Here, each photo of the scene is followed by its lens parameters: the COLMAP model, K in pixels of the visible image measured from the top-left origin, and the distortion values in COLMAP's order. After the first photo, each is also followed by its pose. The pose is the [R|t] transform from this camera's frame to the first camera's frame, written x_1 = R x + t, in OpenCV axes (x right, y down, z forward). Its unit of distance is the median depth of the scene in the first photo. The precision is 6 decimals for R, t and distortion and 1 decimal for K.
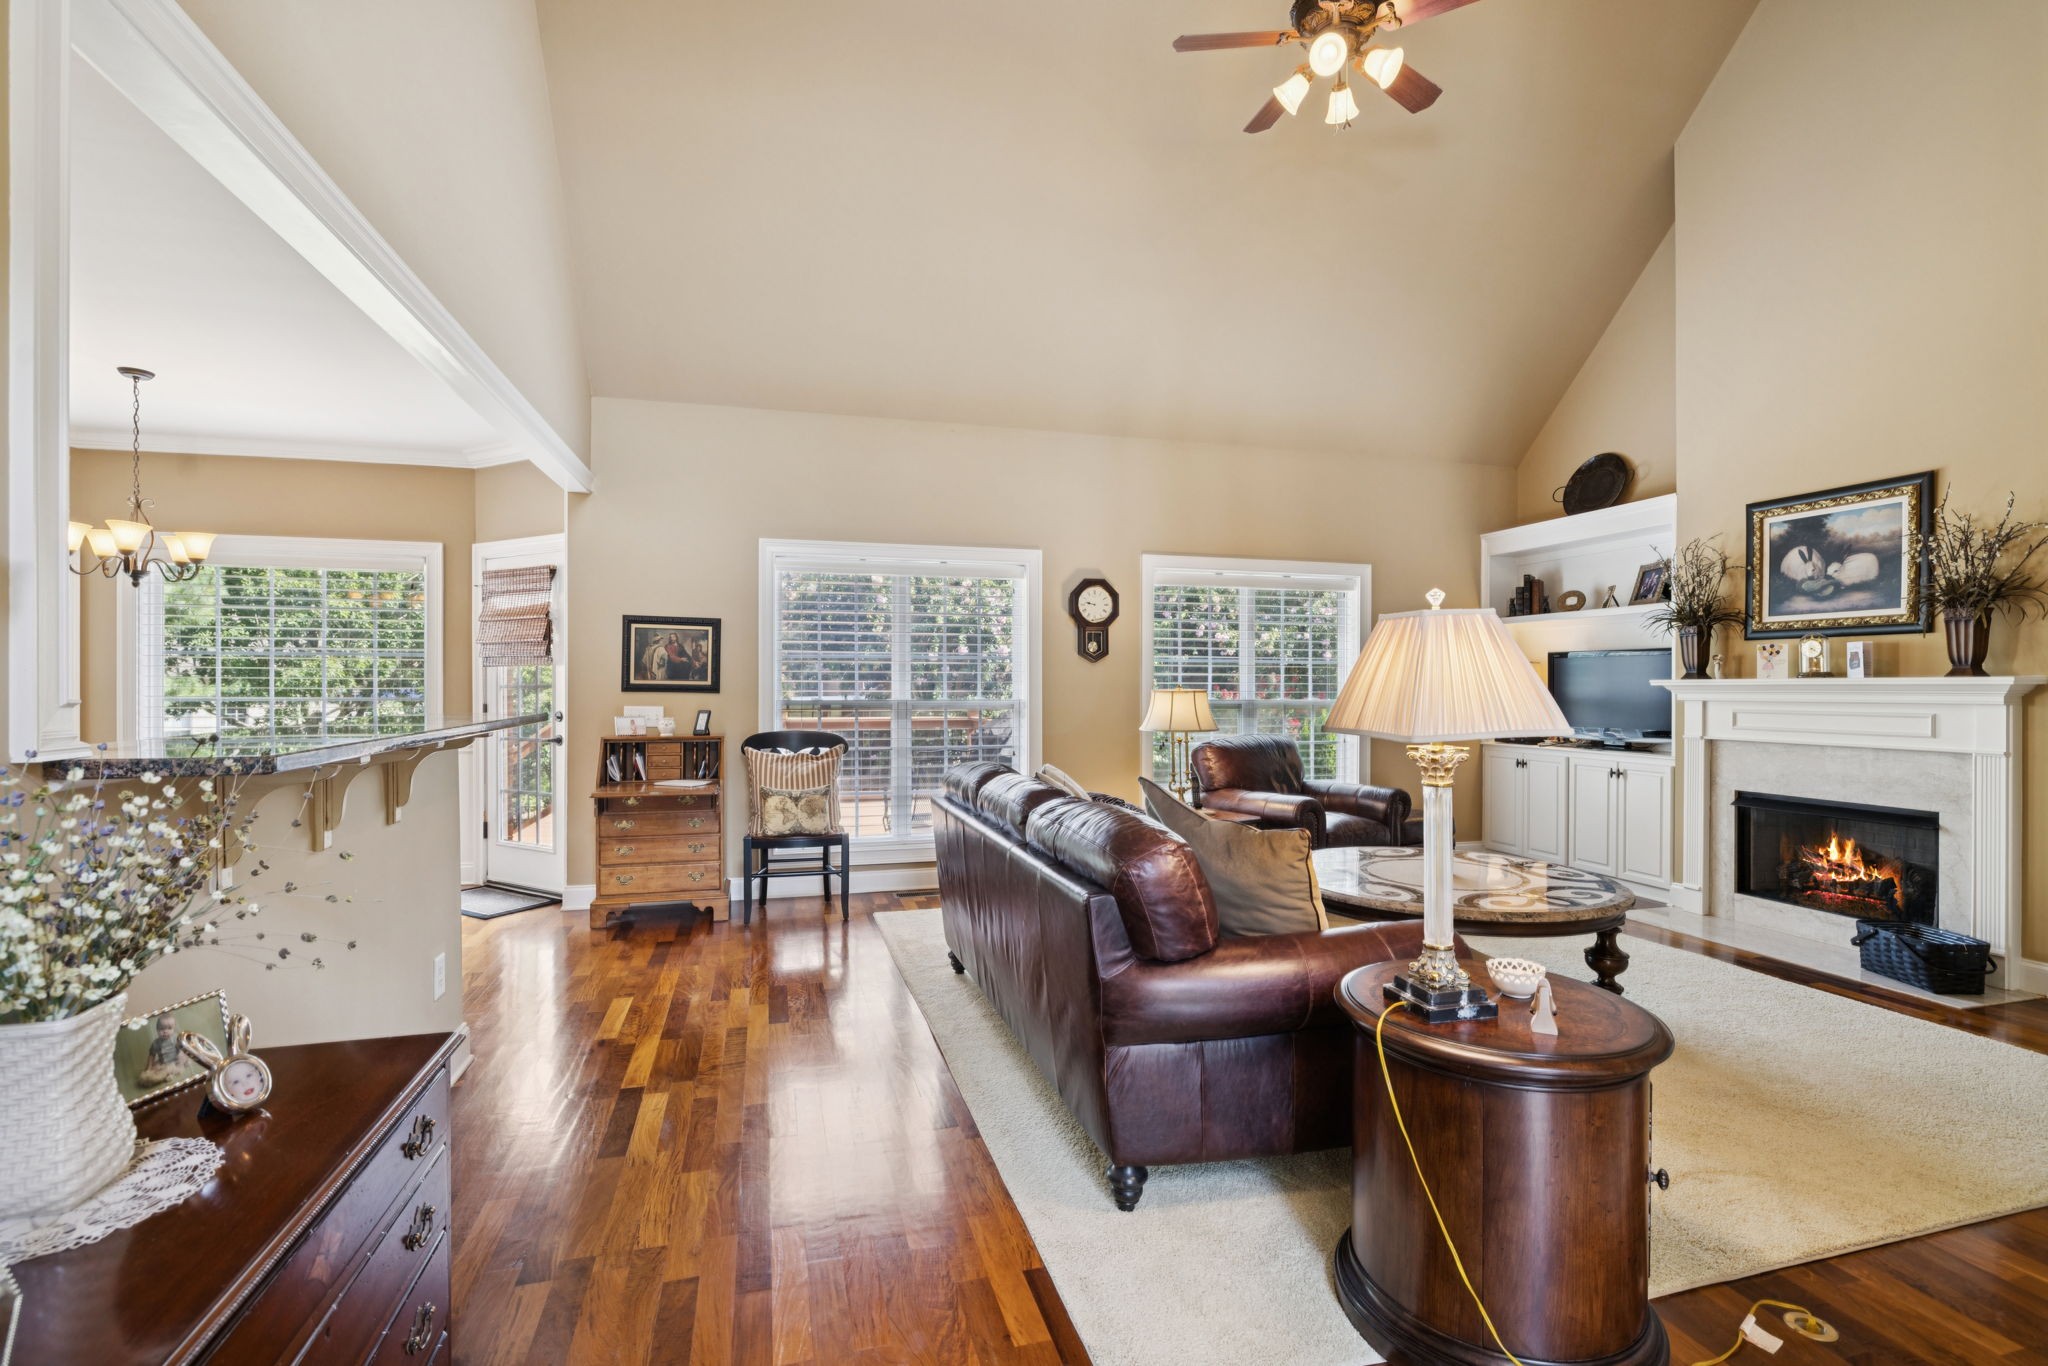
lens RADIAL K [[914.1, 0, 1033.0], [0, 914.1, 687.9], [0, 0, 1]] dist [0.001126, -0.000649]
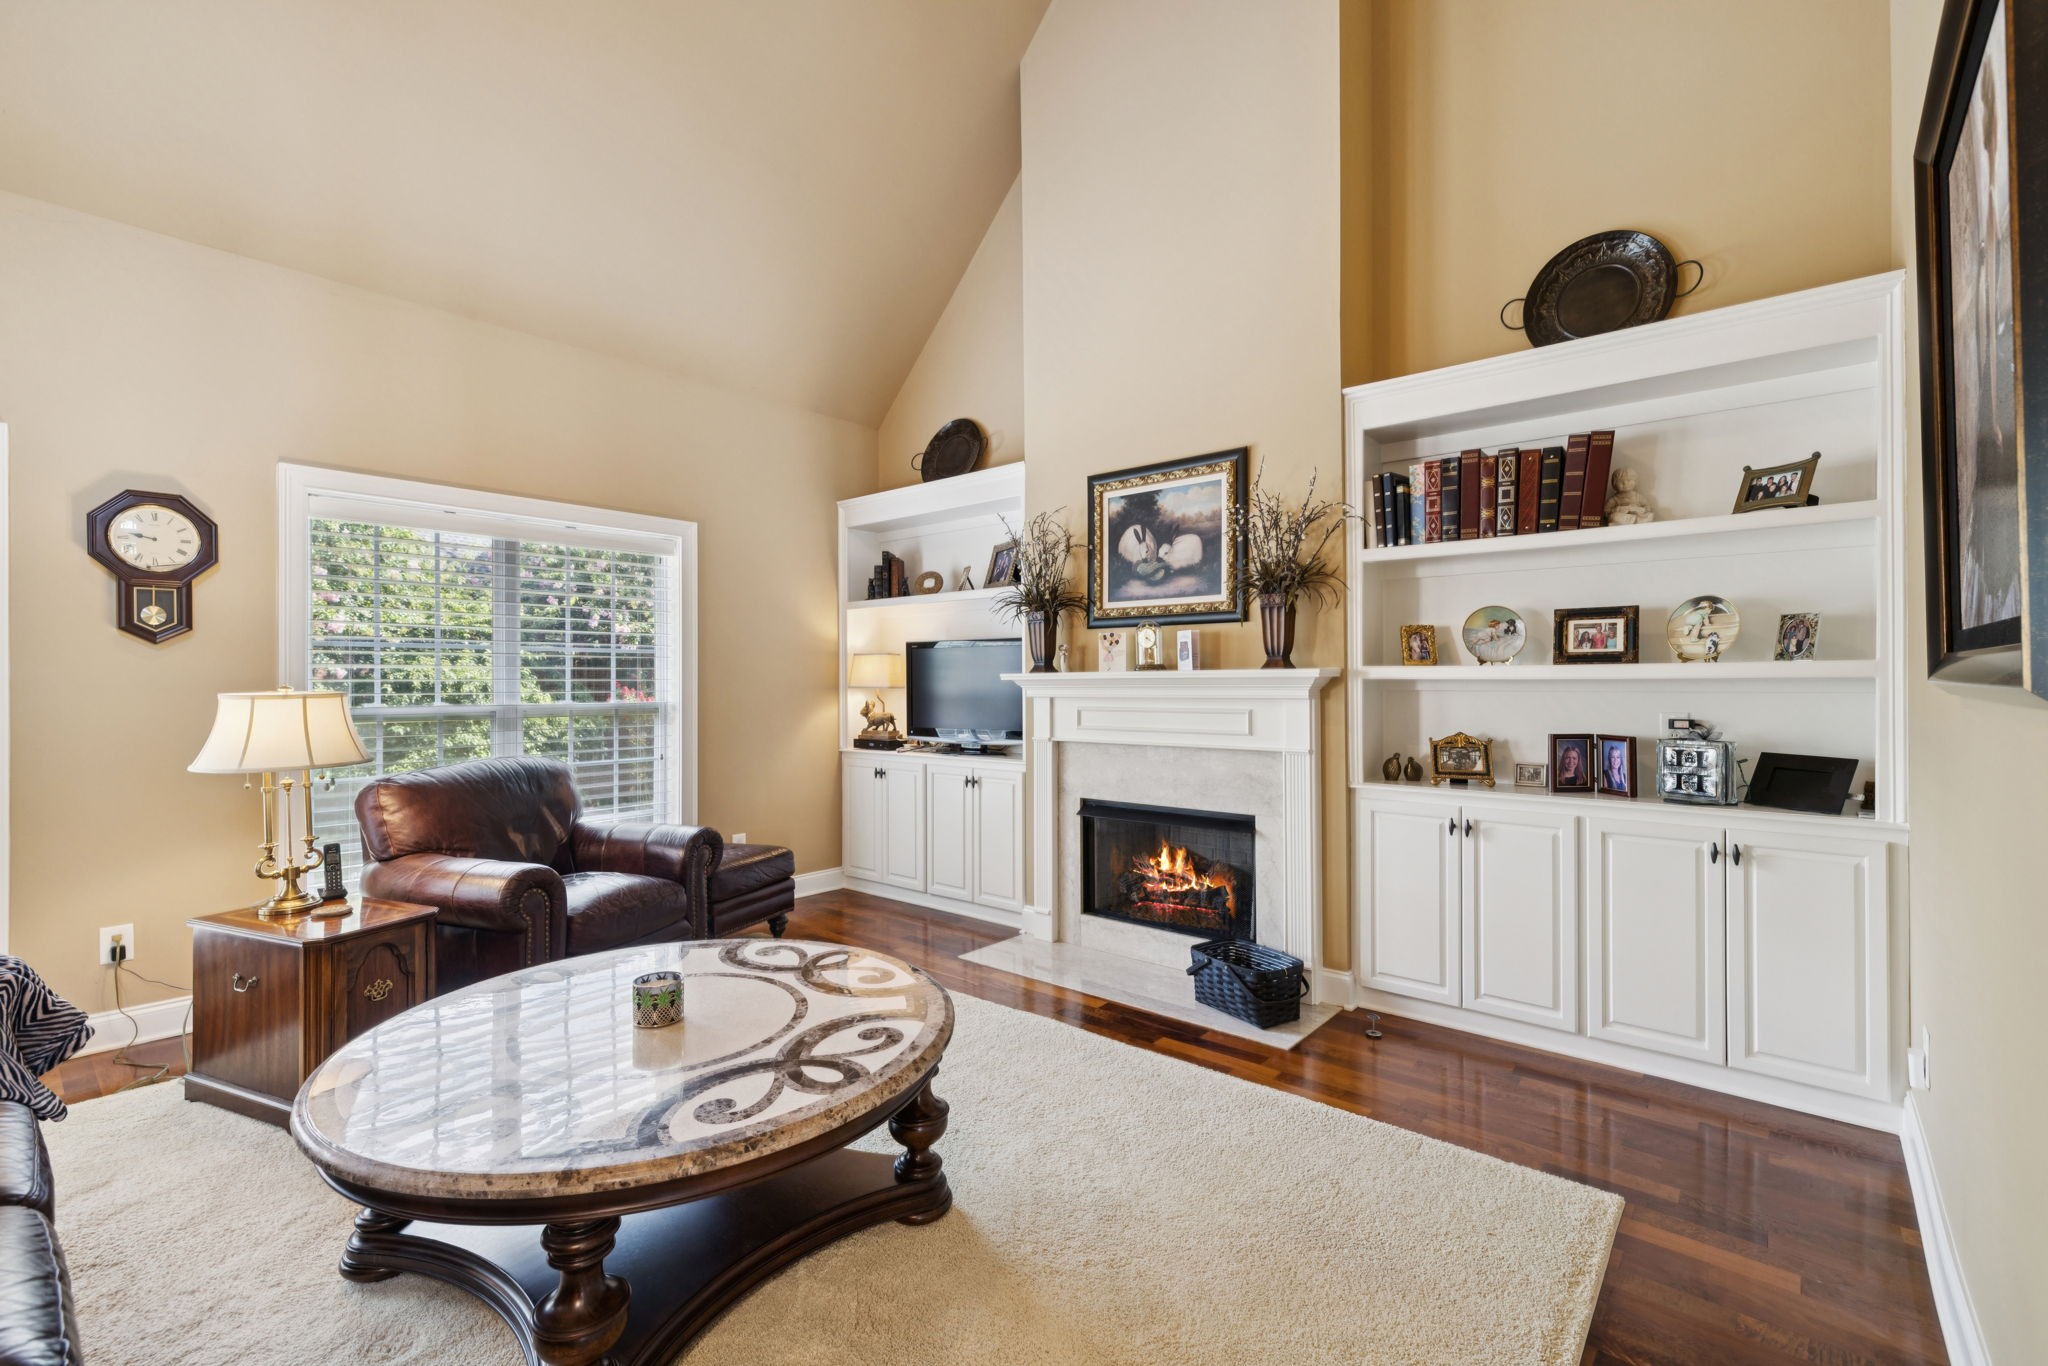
lens RADIAL K [[887.1, 0, 1025.2], [0, 887.1, 676.8], [0, 0, 1]] dist [0.003669, 0.000583]
pose [[0.830149, -0.003263, 0.557532, 0.244073], [0.008288, 0.999945, -0.006488, -0.000136], [-0.557480, 0.010007, 0.830130, 0.314656]]
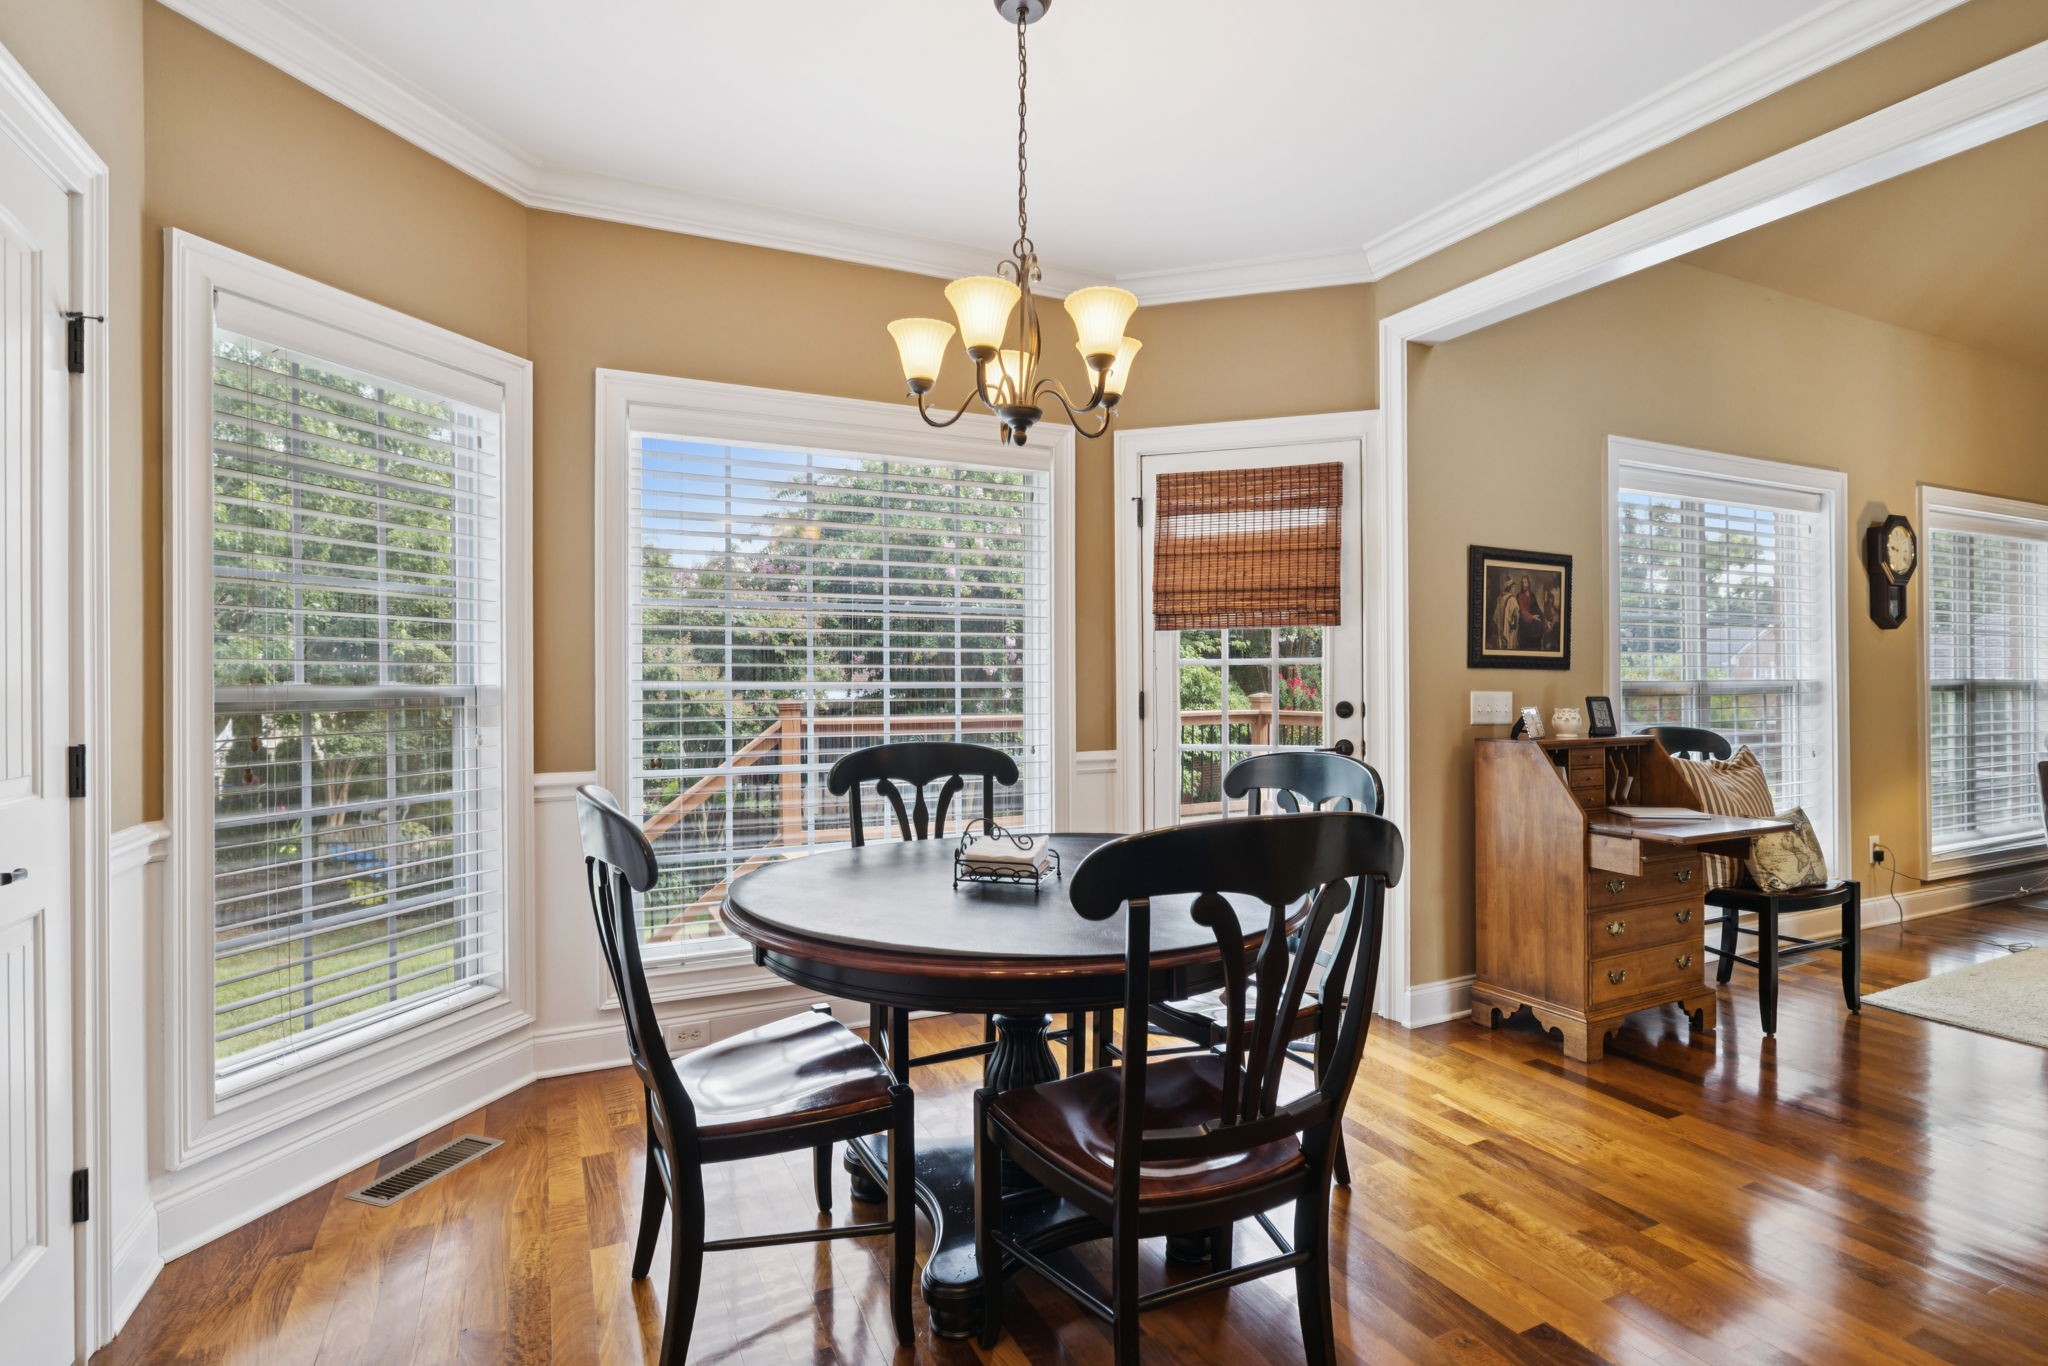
lens RADIAL K [[1022.5, 0, 1065.3], [0, 1022.5, 672.4], [0, 0, 1]] dist [-0.004332, 0.000234]
pose [[0.978992, -0.004730, 0.203844, -0.909382], [0.007112, 0.999915, -0.010953, 0.013522], [-0.203775, 0.012172, 0.978942, 0.399721]]
